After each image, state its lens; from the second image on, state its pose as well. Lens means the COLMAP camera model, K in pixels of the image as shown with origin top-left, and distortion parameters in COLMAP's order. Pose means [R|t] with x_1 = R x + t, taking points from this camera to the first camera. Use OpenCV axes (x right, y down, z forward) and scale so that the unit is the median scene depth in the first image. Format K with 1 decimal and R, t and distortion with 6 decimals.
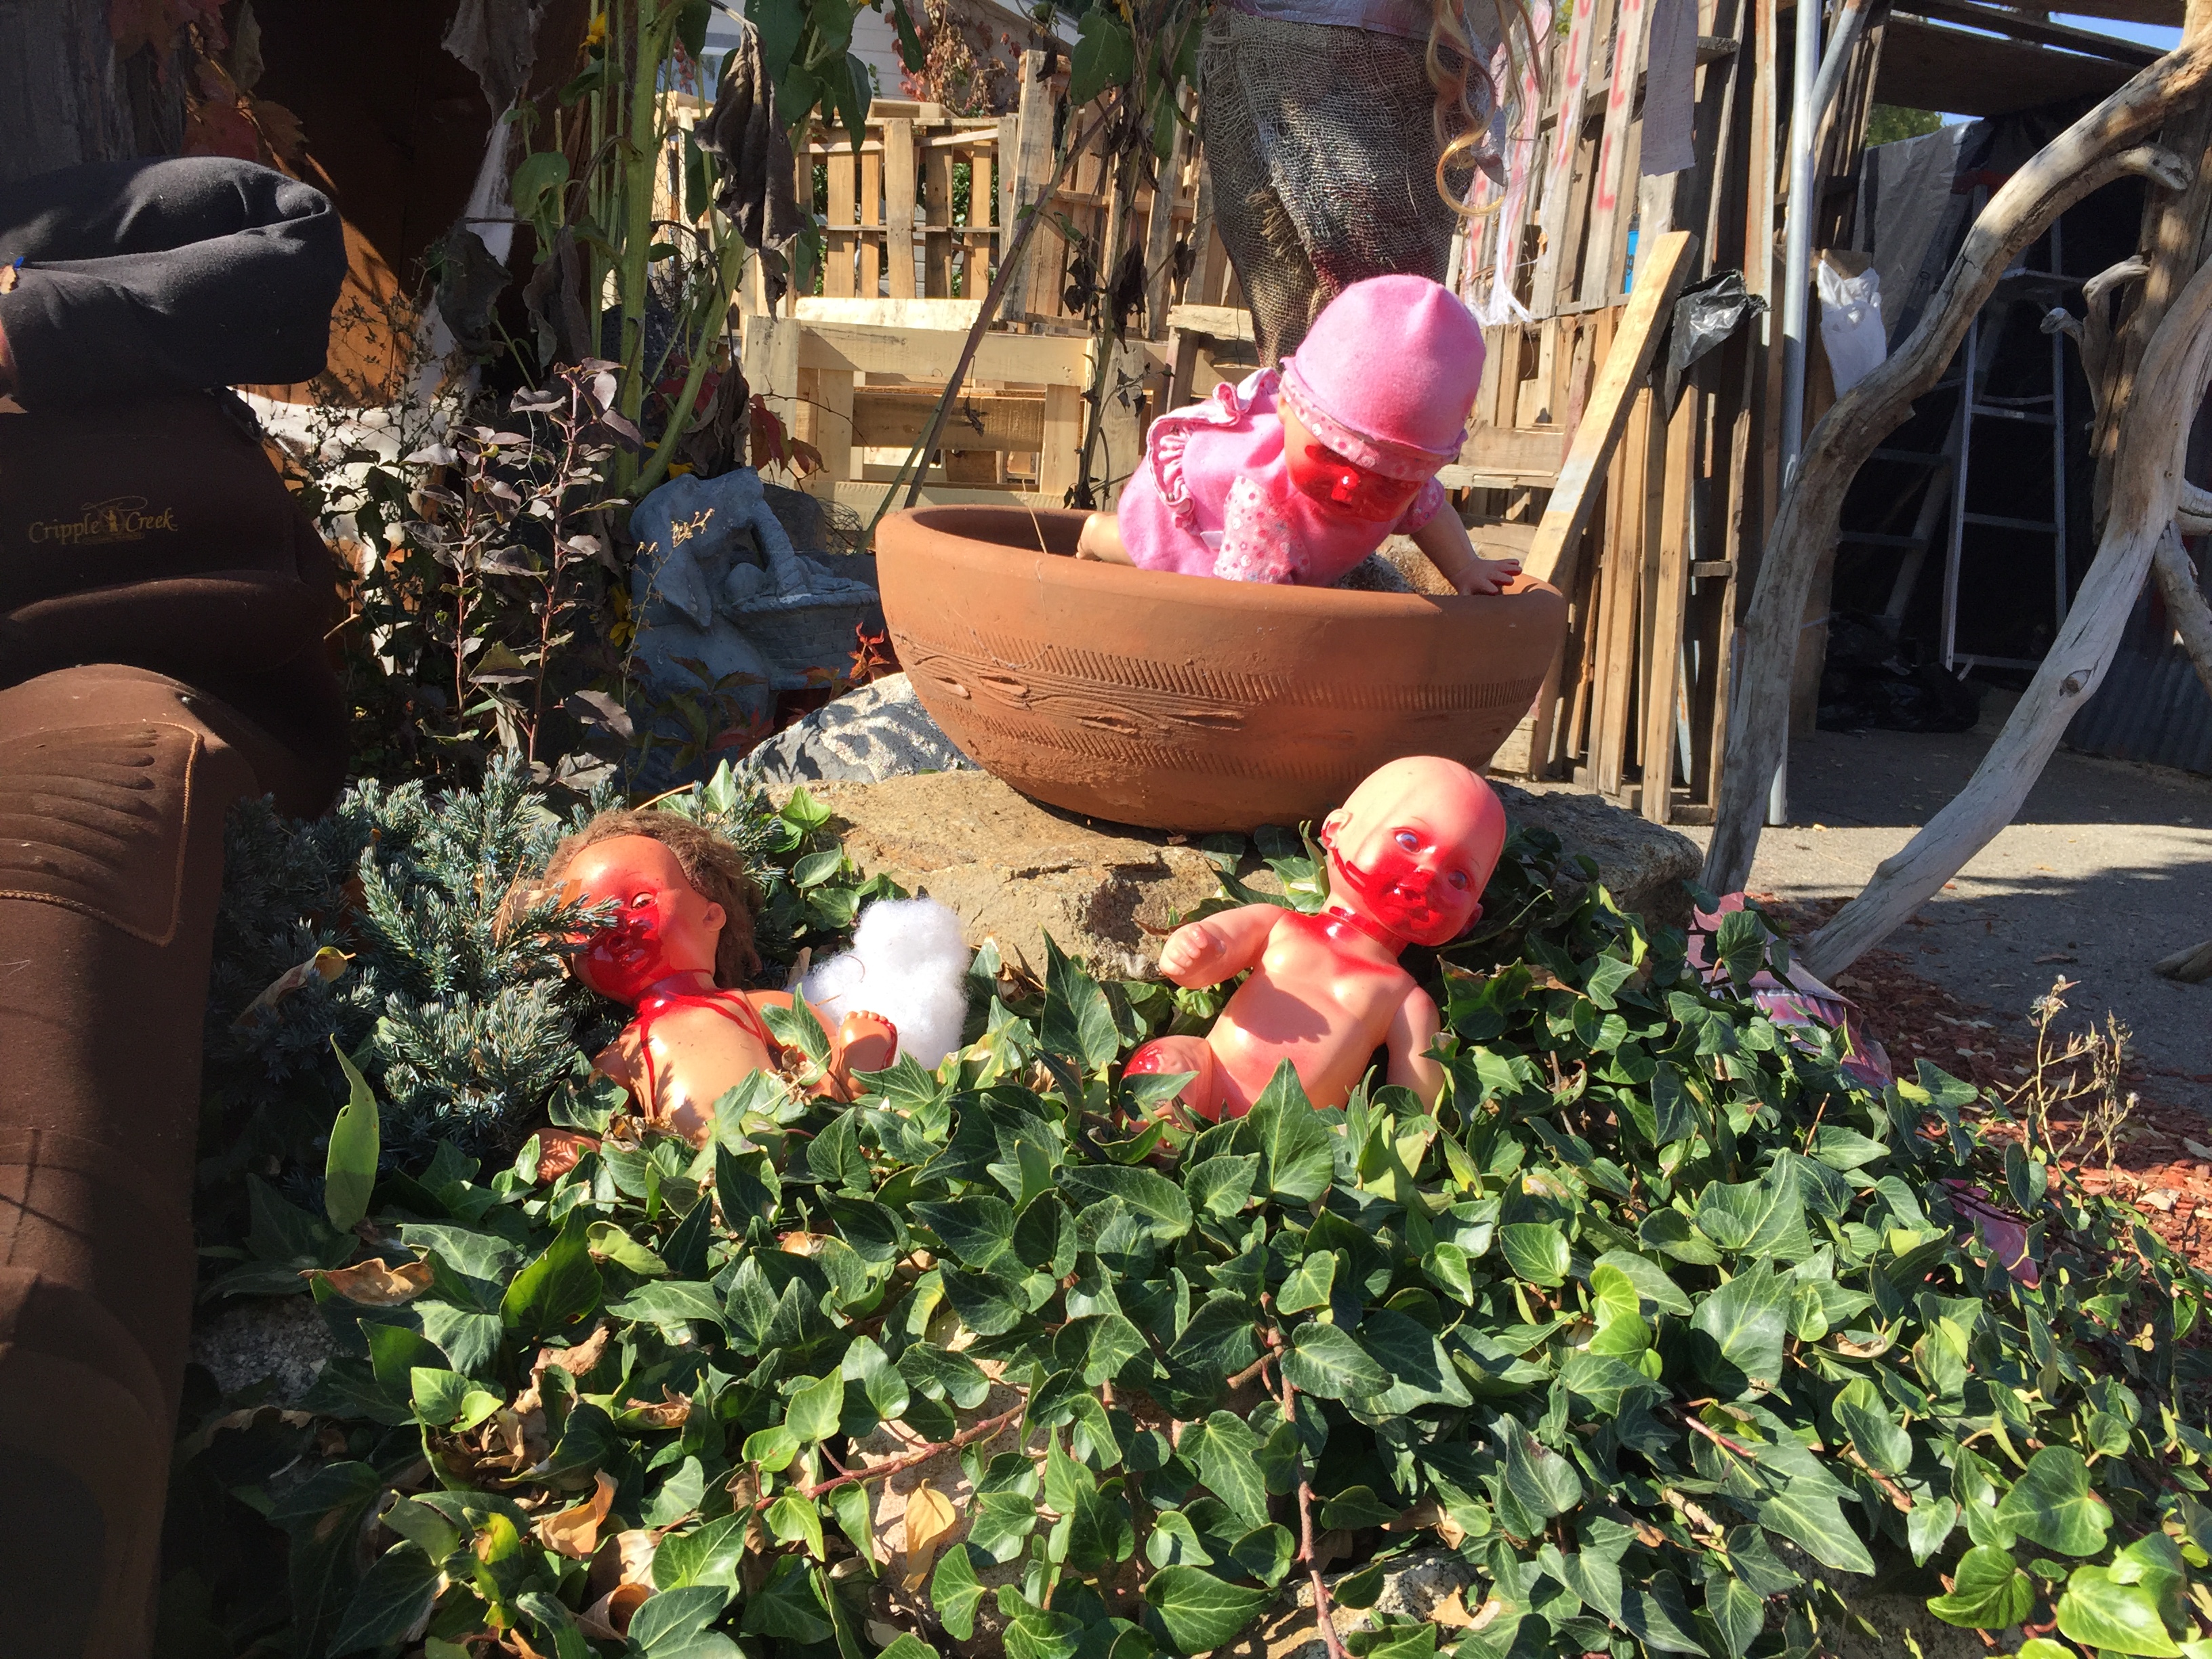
lens RADIAL K [[1883.7, 0, 1112.8], [0, 1883.7, 790.1], [0, 0, 1]] dist [0.072337, -0.084972]
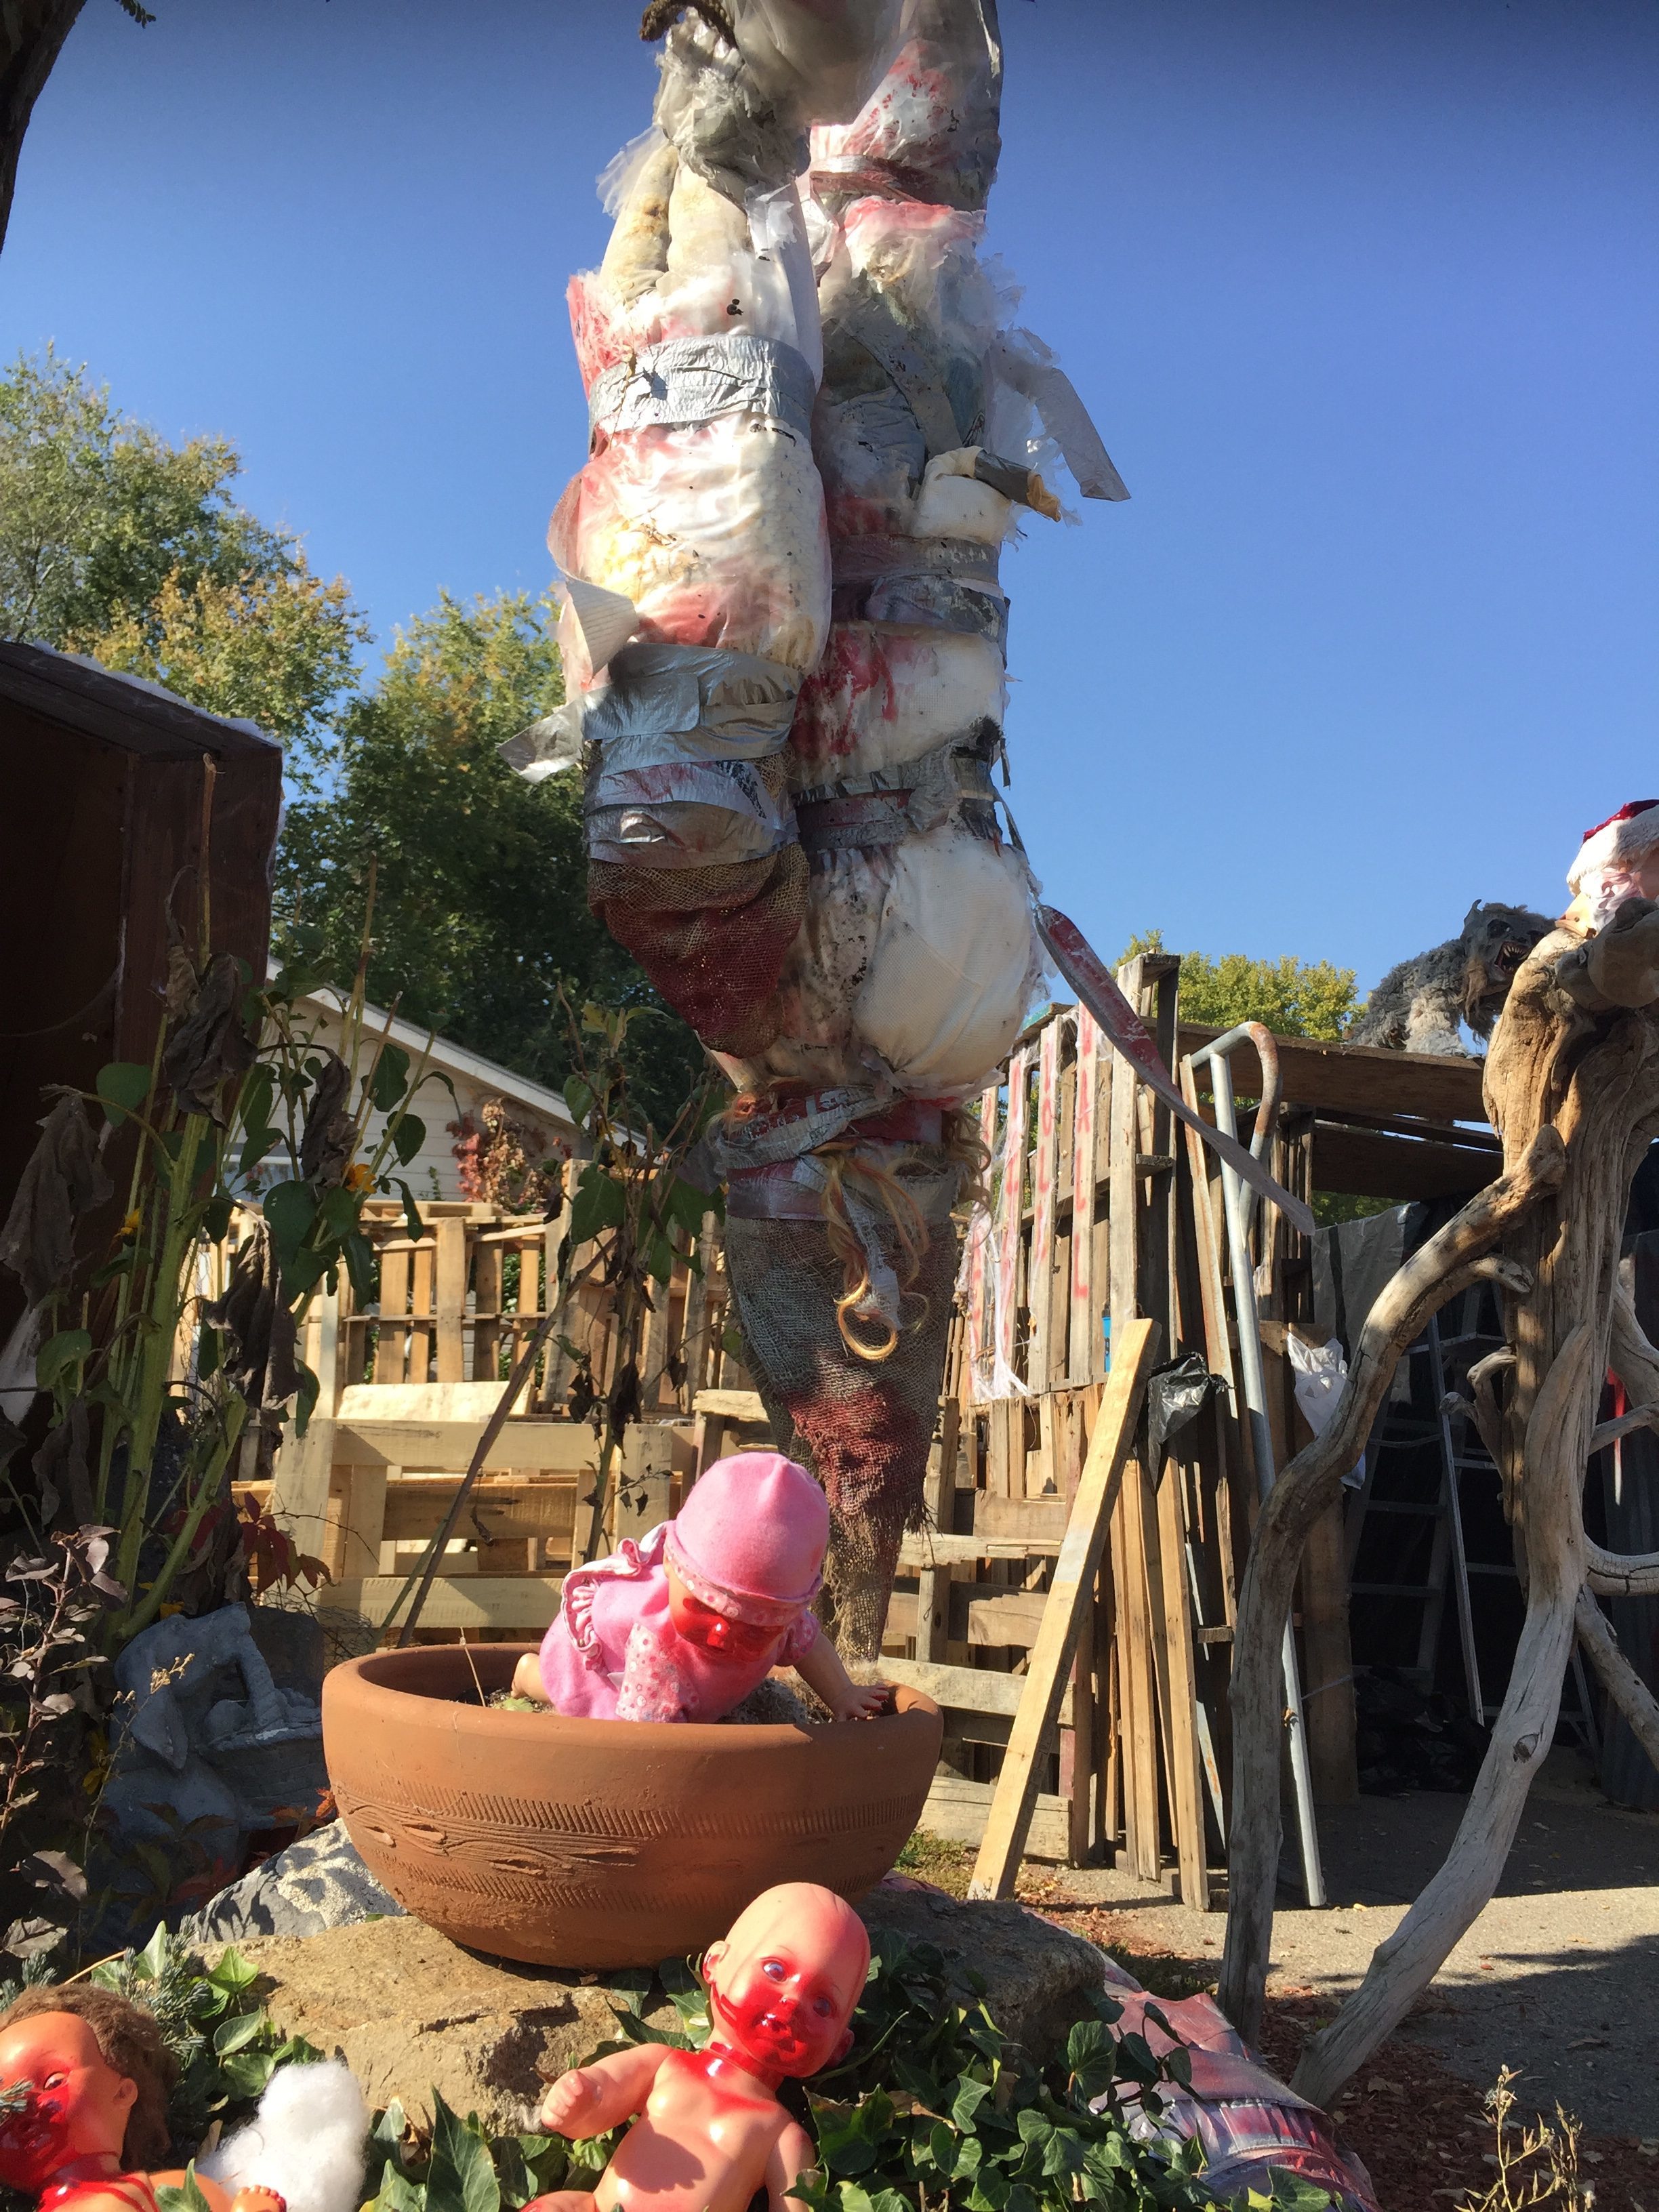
lens RADIAL K [[1883.7, 0, 831.9], [0, 1883.7, 1055.3], [0, 0, 1]] dist [0.072337, -0.084972]
pose [[0.996008, -0.020682, 0.086830, 0.062814], [0.053807, 0.915284, -0.399199, -0.009714], [-0.071218, 0.402278, 0.912743, -0.144422]]
